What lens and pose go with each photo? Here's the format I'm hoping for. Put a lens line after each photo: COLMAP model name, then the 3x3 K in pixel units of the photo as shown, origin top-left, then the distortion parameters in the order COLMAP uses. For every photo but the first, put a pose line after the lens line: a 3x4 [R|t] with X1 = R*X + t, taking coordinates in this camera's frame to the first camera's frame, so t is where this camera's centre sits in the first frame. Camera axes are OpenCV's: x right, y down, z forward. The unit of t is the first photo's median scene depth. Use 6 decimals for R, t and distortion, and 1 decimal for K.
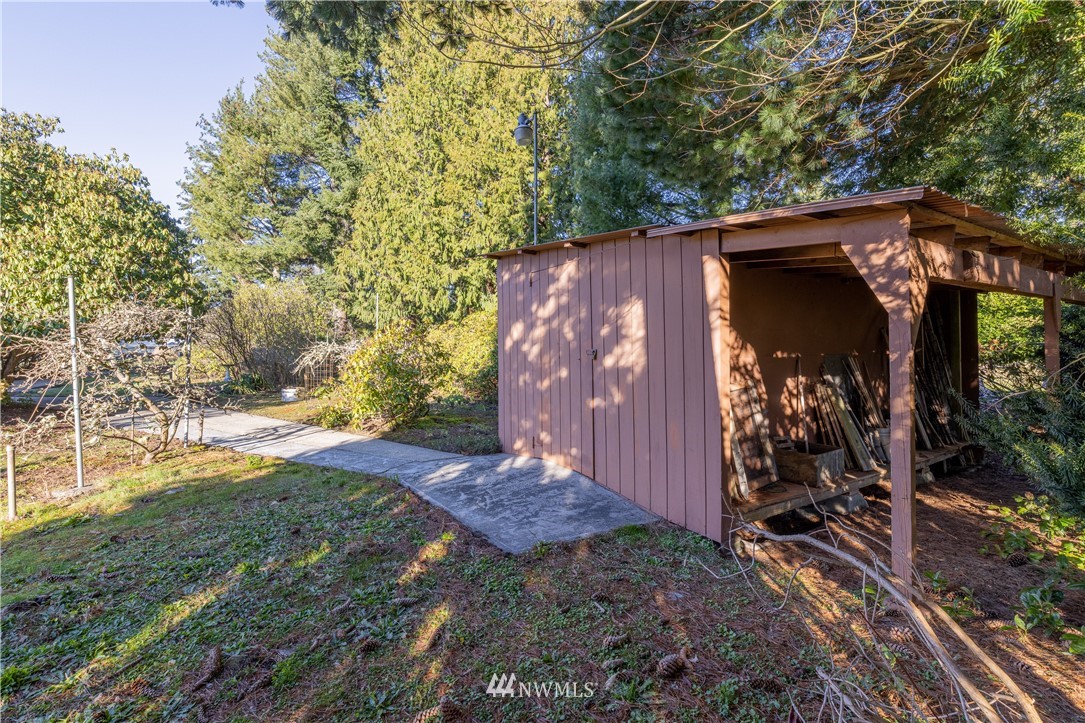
lens RADIAL K [[495.4, 0, 545.0], [0, 495.4, 357.2], [0, 0, 1]] dist [0.003414, -0.000510]
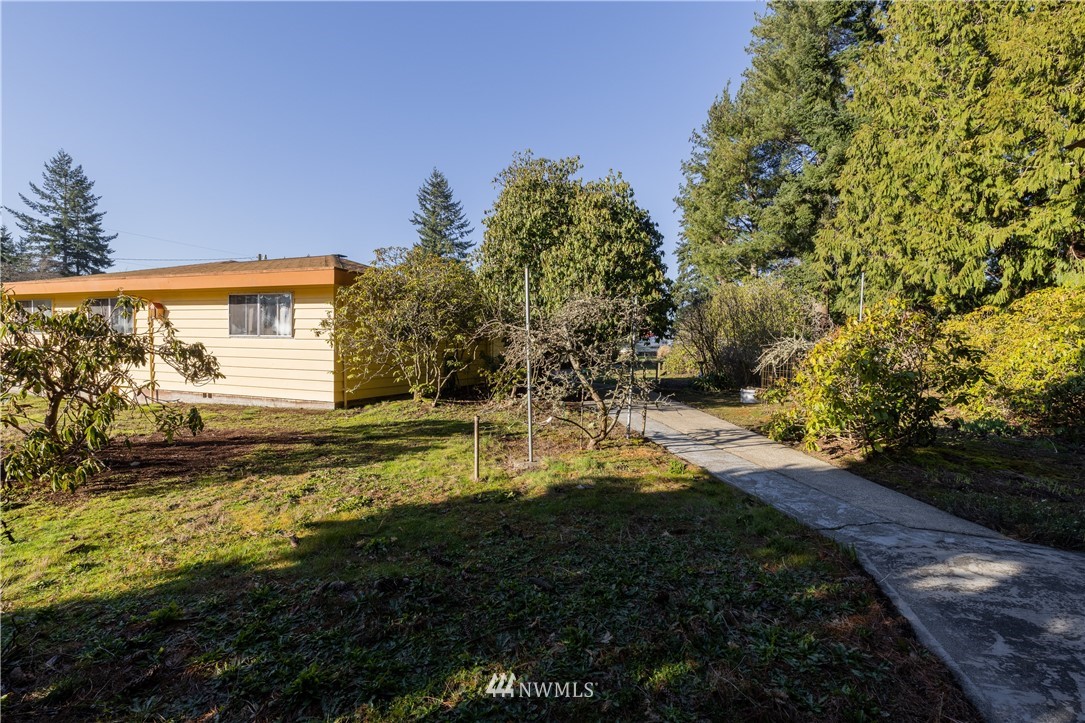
lens RADIAL K [[495.4, 0, 546.5], [0, 495.4, 366.1], [0, 0, 1]] dist [0.003414, -0.000510]
pose [[0.612311, 0.040114, -0.789599, -0.023813], [-0.032078, 0.999150, 0.025885, 0.008195], [0.789966, 0.009479, 0.613077, 0.128336]]
